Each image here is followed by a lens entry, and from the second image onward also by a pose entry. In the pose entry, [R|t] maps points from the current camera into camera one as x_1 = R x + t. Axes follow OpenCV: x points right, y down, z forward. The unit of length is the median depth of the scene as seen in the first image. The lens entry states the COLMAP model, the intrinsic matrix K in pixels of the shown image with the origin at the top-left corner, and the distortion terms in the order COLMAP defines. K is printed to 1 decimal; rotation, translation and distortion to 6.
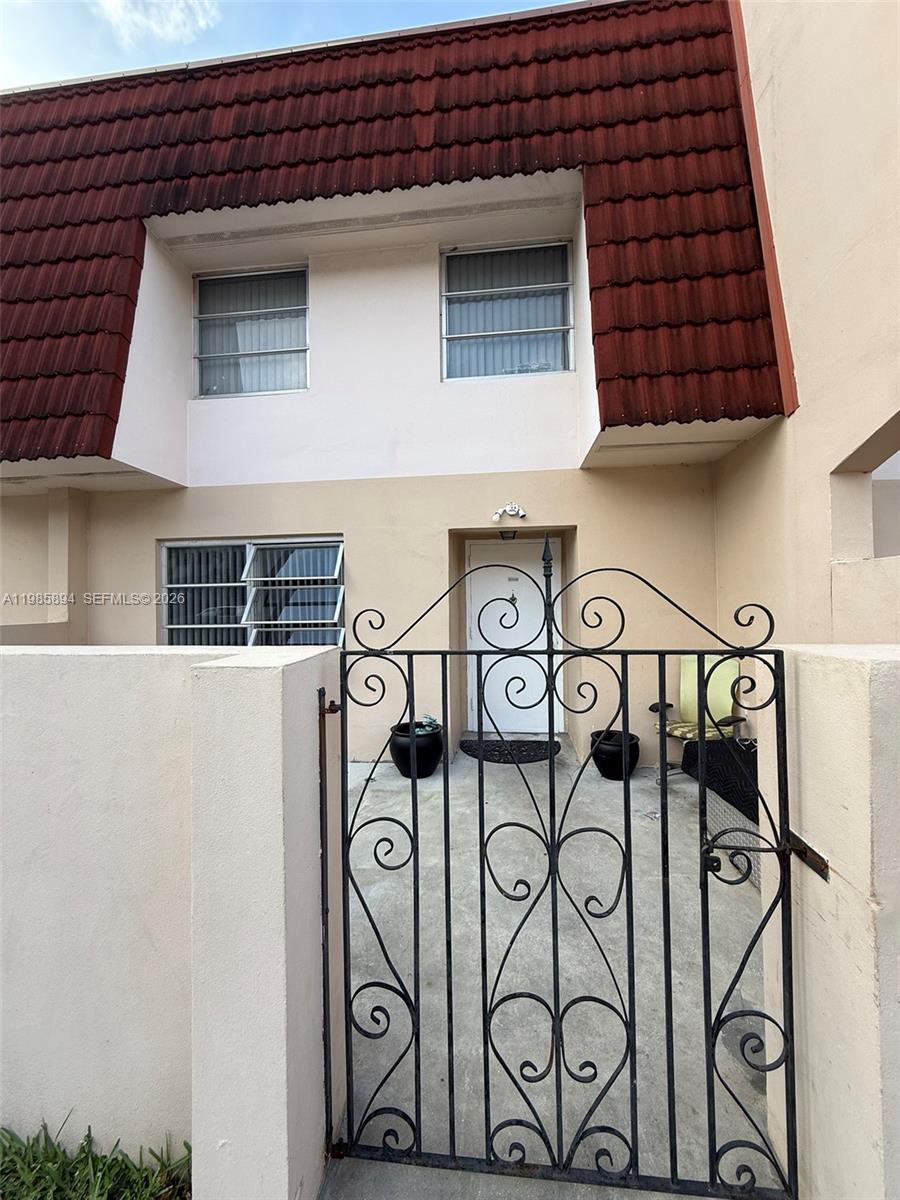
lens RADIAL K [[479.3, 0, 453.7], [0, 479.3, 596.0], [0, 0, 1]] dist [0.000486, 0.000323]
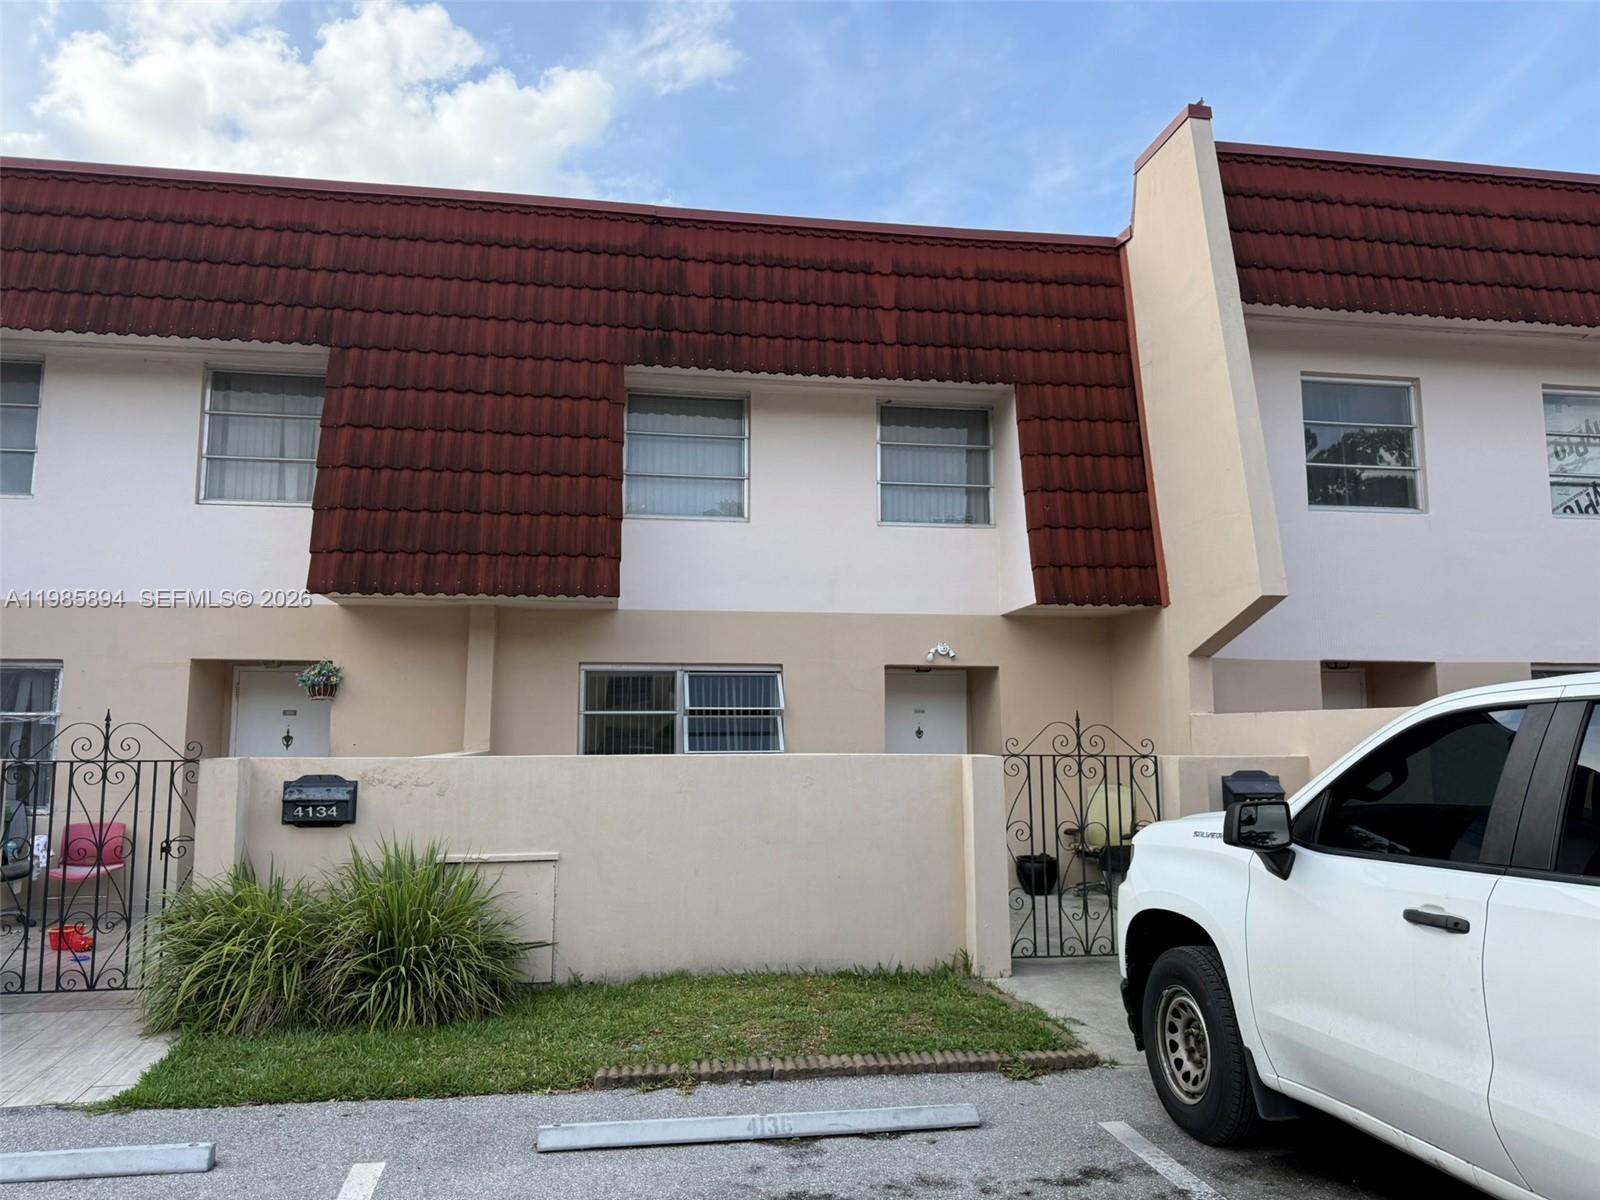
lens RADIAL K [[1126.8, 0, 794.8], [0, 1126.8, 603.0], [0, 0, 1]] dist [0.071262, -0.092192]
pose [[0.963066, 0.049664, 0.264648, -1.009257], [-0.021746, 0.993979, -0.107395, -0.006250], [-0.268388, 0.097673, 0.958347, -1.562154]]
